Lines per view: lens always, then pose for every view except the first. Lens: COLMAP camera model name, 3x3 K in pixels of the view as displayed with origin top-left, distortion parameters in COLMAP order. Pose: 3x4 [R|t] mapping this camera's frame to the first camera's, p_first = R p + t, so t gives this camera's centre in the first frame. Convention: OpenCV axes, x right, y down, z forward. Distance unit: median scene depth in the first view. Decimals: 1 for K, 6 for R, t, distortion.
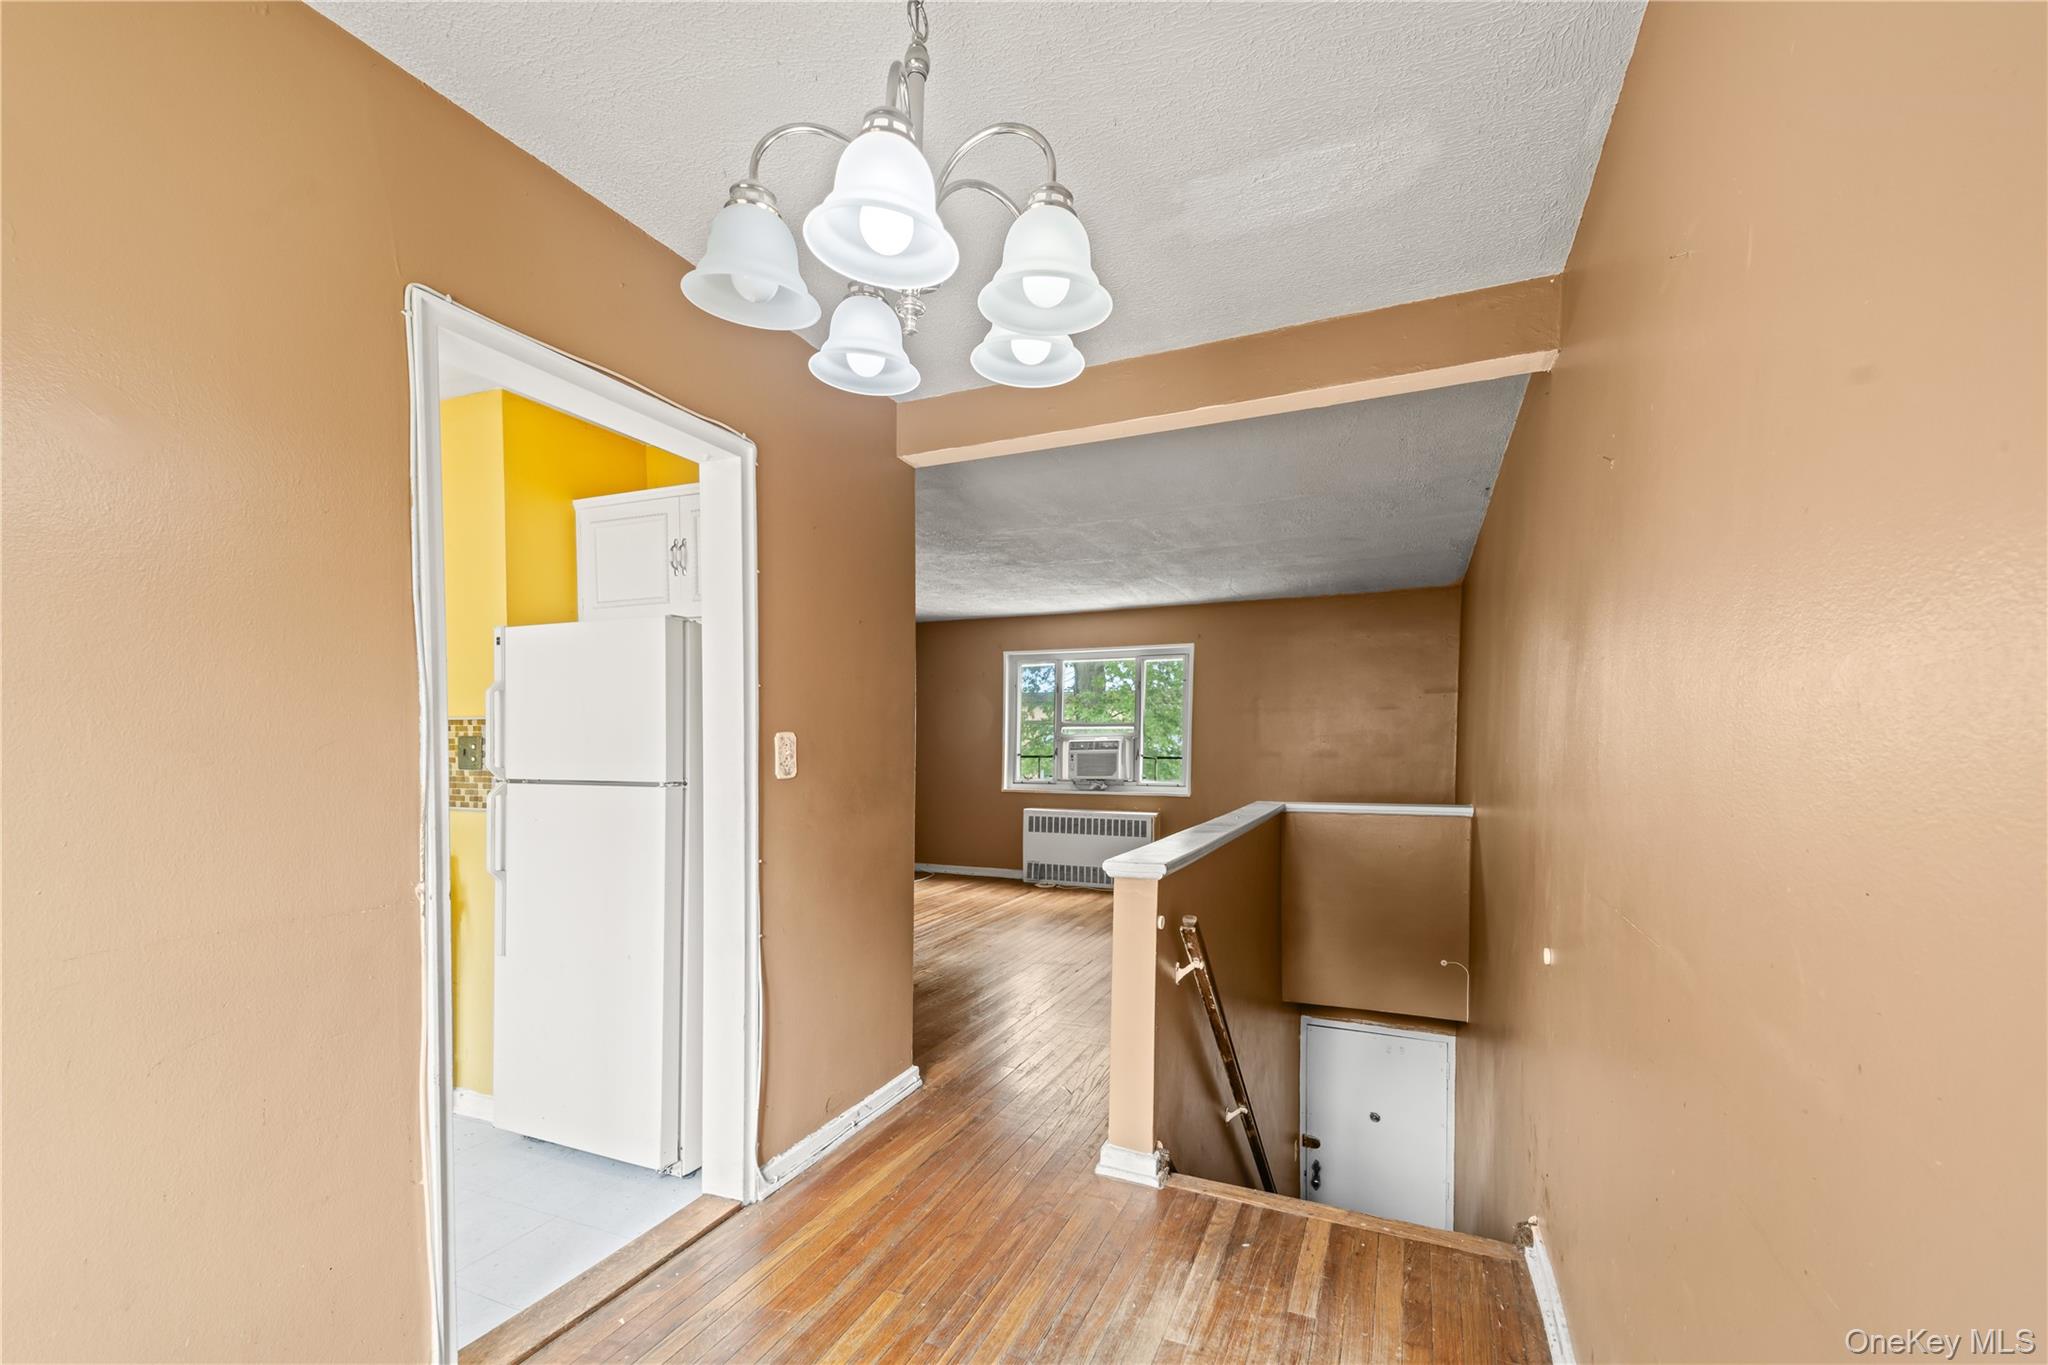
lens RADIAL K [[831.8, 0, 1028.2], [0, 831.8, 764.6], [0, 0, 1]] dist [0.036103, -0.008159]
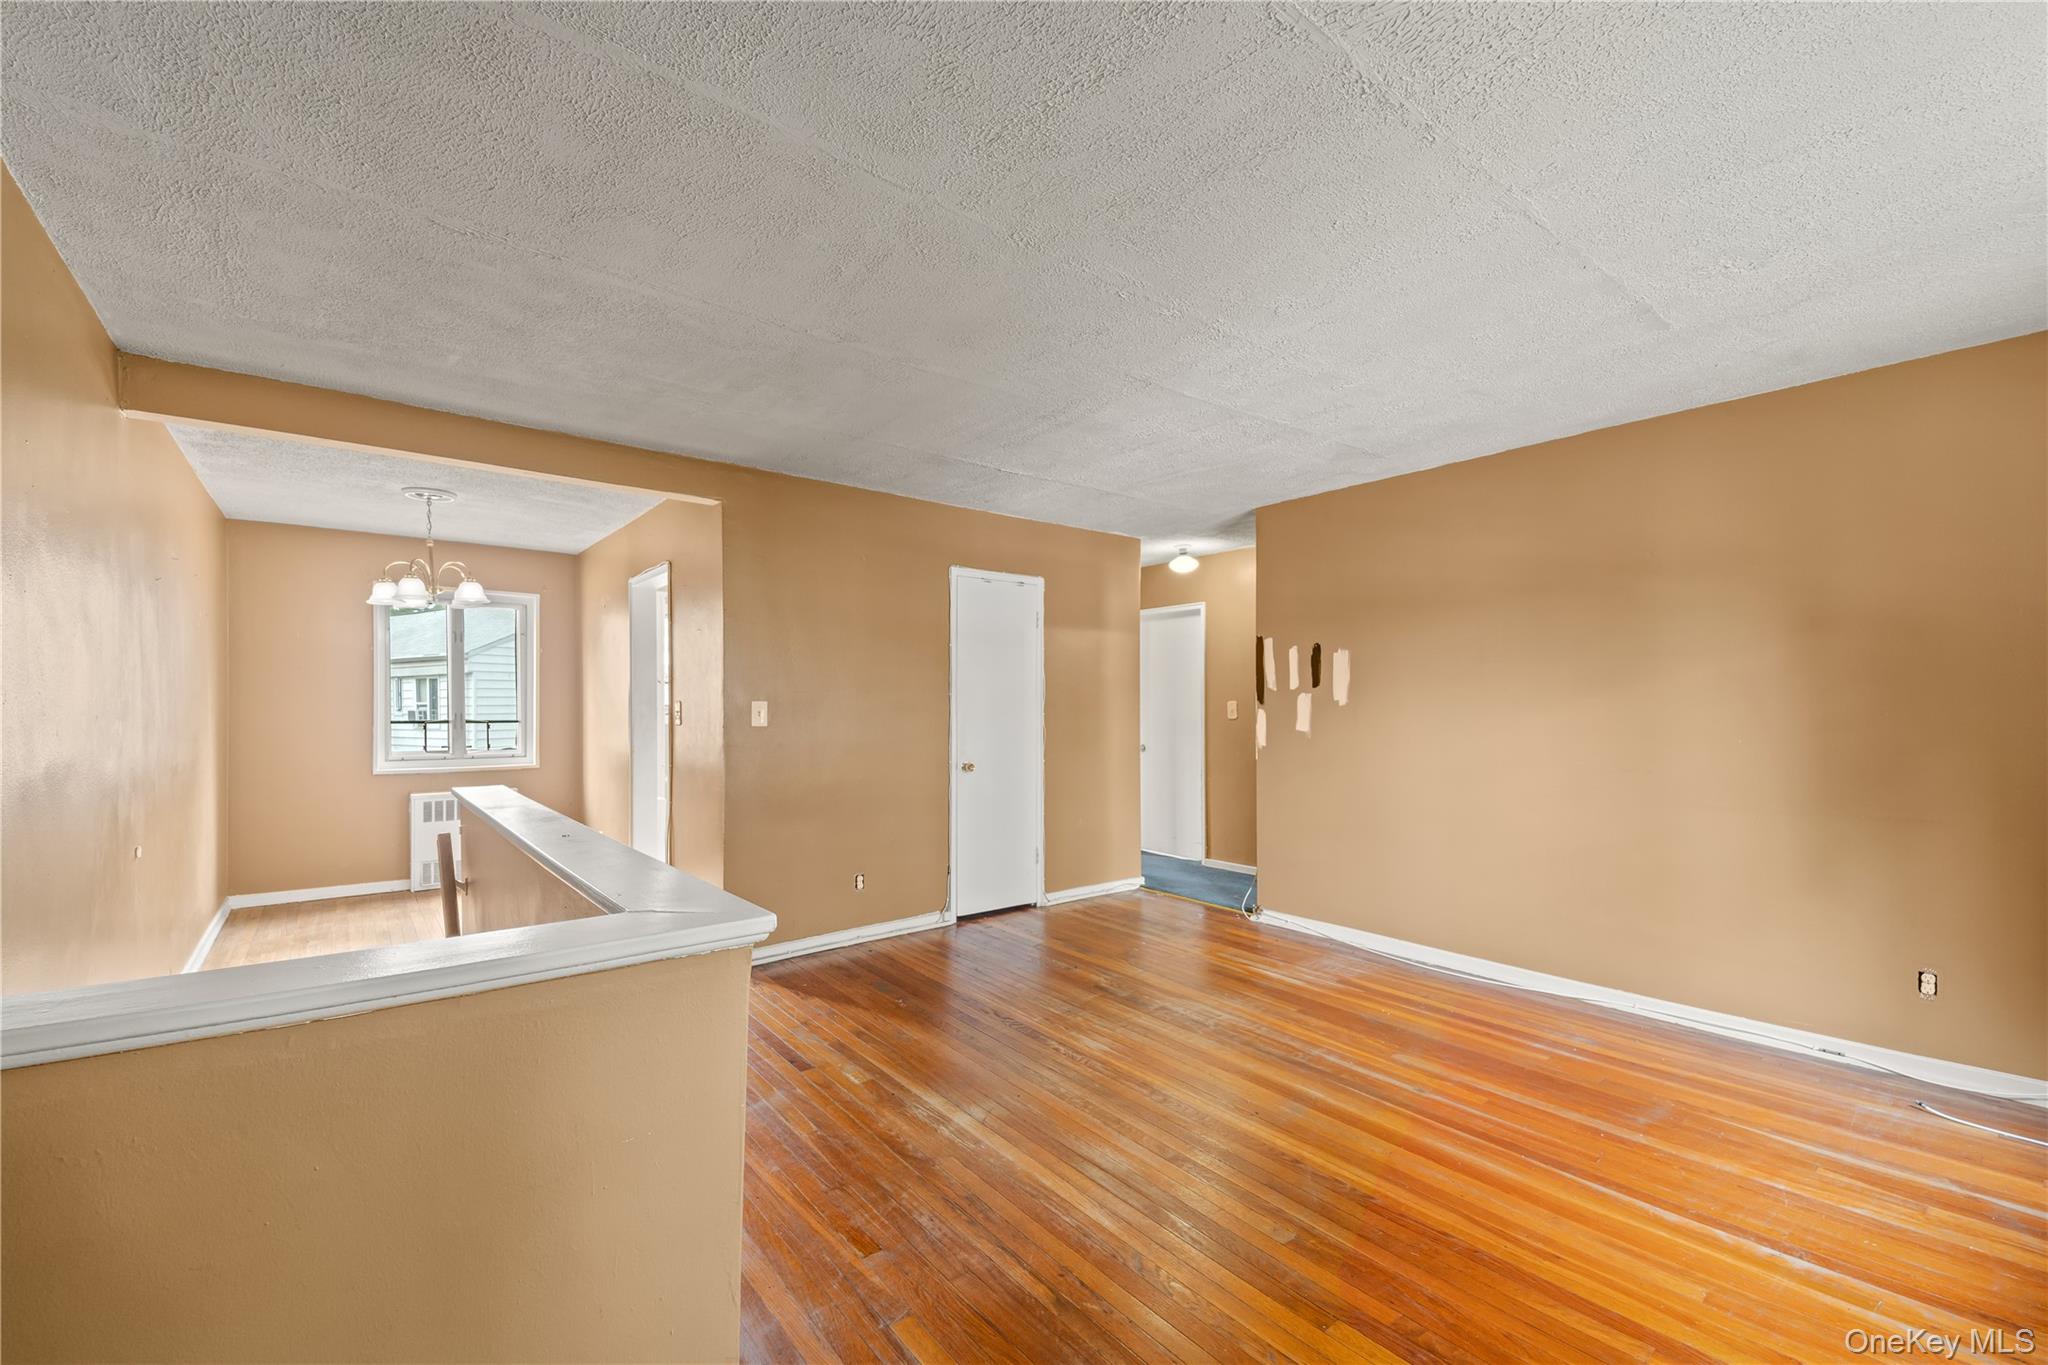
lens RADIAL K [[831.8, 0, 1032.0], [0, 831.8, 695.2], [0, 0, 1]] dist [0.036103, -0.008159]
pose [[-0.454774, -0.019372, -0.890396, 0.342729], [-0.009687, 0.999812, -0.016805, -0.023426], [0.890554, 0.000983, -0.454876, 0.819077]]
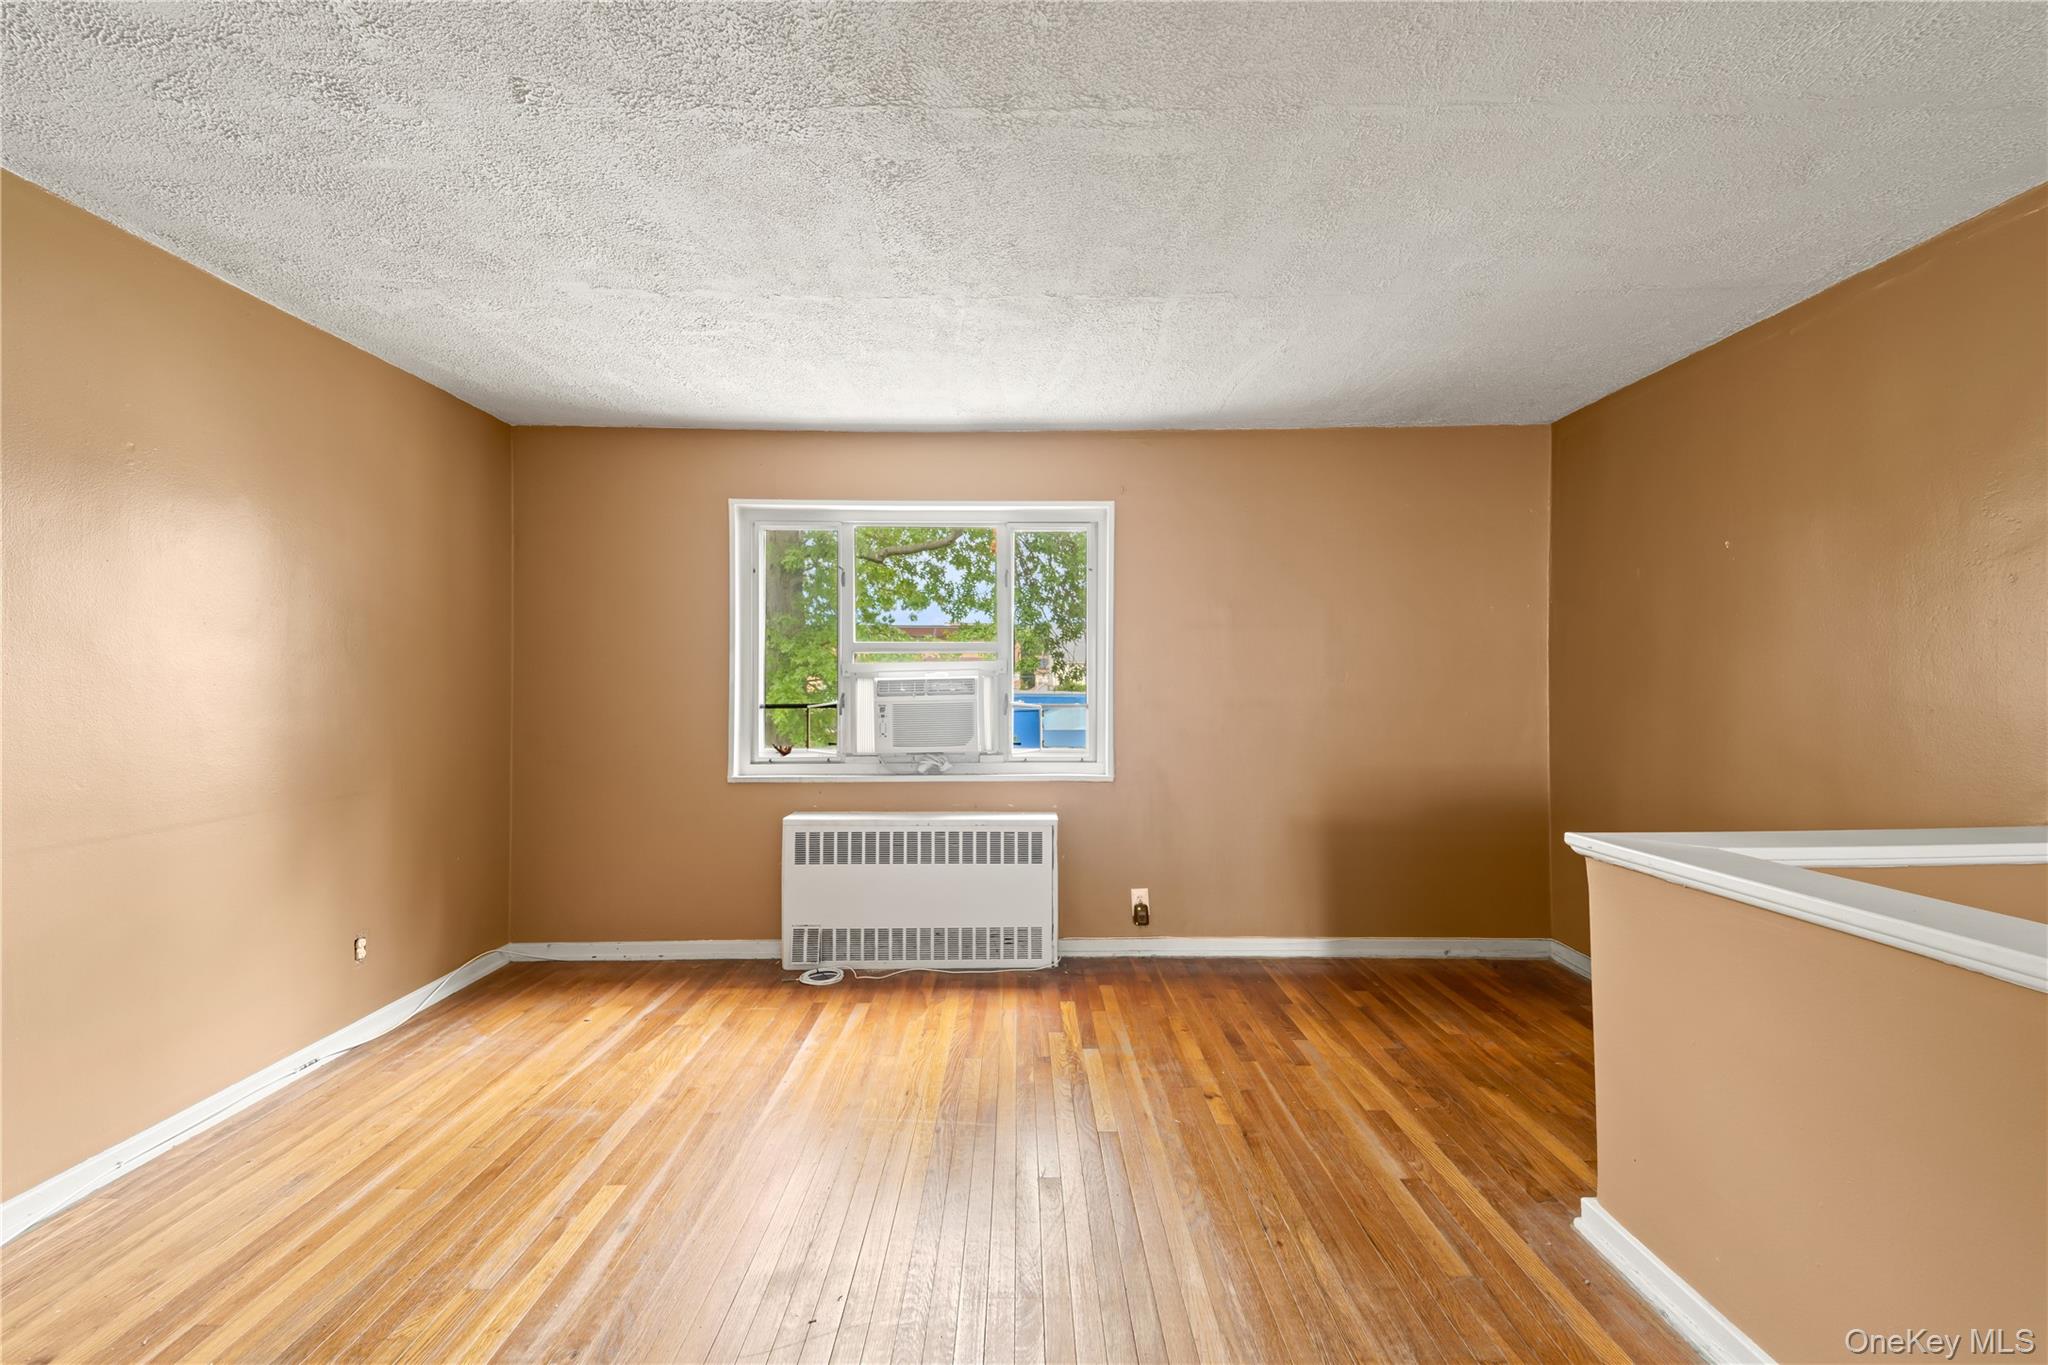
lens RADIAL K [[831.8, 0, 1028.4], [0, 831.8, 682.7], [0, 0, 1]] dist [0.036103, -0.008159]
pose [[0.913771, -0.010915, 0.406084, -0.073651], [0.013842, 0.999895, -0.004271, -0.023127], [-0.405995, 0.009524, 0.913826, 0.498090]]
